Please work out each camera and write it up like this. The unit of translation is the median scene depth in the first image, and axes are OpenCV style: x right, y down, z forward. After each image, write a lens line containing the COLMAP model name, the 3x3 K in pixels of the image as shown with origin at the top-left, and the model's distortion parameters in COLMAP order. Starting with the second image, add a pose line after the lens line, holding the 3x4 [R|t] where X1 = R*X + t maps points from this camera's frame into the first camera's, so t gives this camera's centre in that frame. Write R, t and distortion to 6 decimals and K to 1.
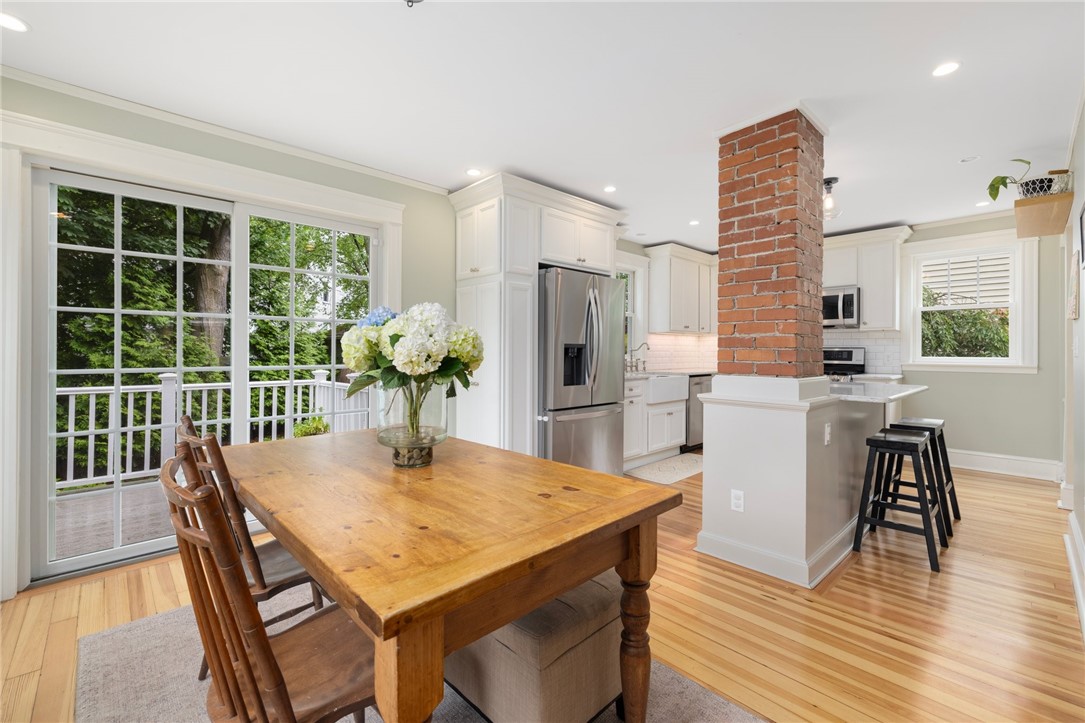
lens RADIAL K [[465.0, 0, 538.0], [0, 465.0, 350.4], [0, 0, 1]] dist [-0.002716, -0.000588]
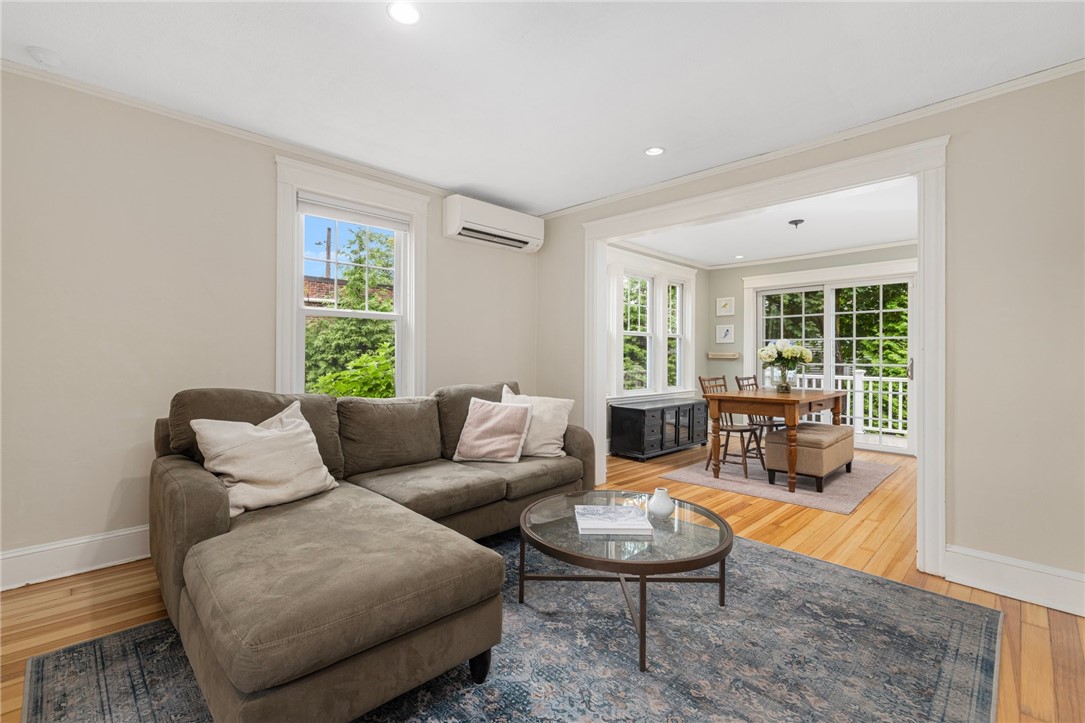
lens RADIAL K [[481.1, 0, 542.2], [0, 481.1, 354.3], [0, 0, 1]] dist [0.000026, -0.000212]
pose [[0.029905, -0.005932, -0.999535, 1.505327], [-0.003747, 0.999975, -0.006047, 0.012109], [0.999546, 0.003926, 0.029882, -0.346369]]
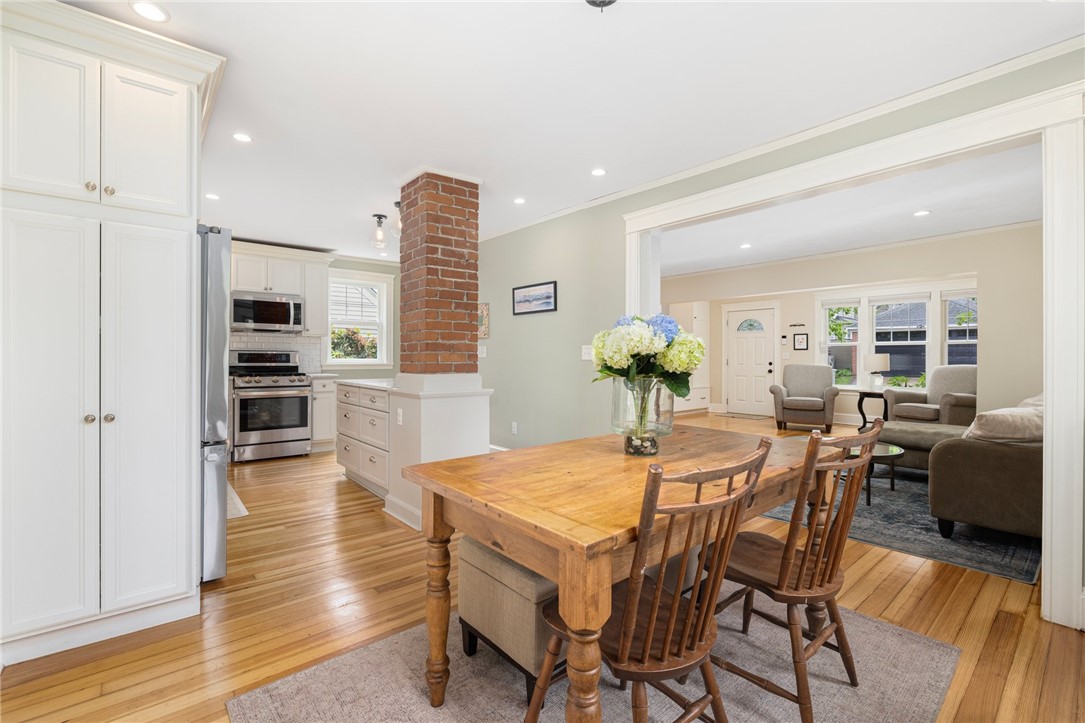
lens RADIAL K [[491.6, 0, 528.1], [0, 491.6, 352.1], [0, 0, 1]] dist [-0.006165, 0.000133]
pose [[0.047054, 0.006425, 0.998872, -0.827877], [-0.004392, 0.999971, -0.006225, 0.002246], [-0.998883, -0.004094, 0.047081, 0.685002]]
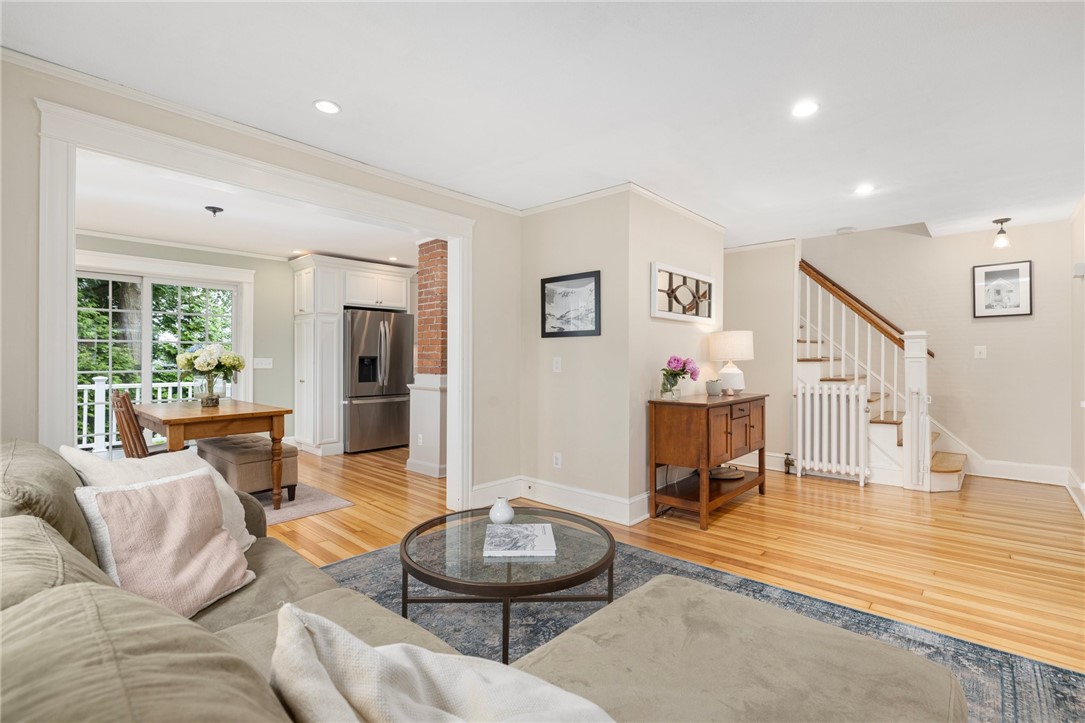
lens RADIAL K [[491.6, 0, 533.4], [0, 491.6, 357.8], [0, 0, 1]] dist [-0.006165, 0.000133]
pose [[0.997783, -0.001483, 0.066536, 0.713339], [0.001496, 0.999999, -0.000155, -0.009786], [-0.066535, 0.000254, 0.997784, -0.970074]]
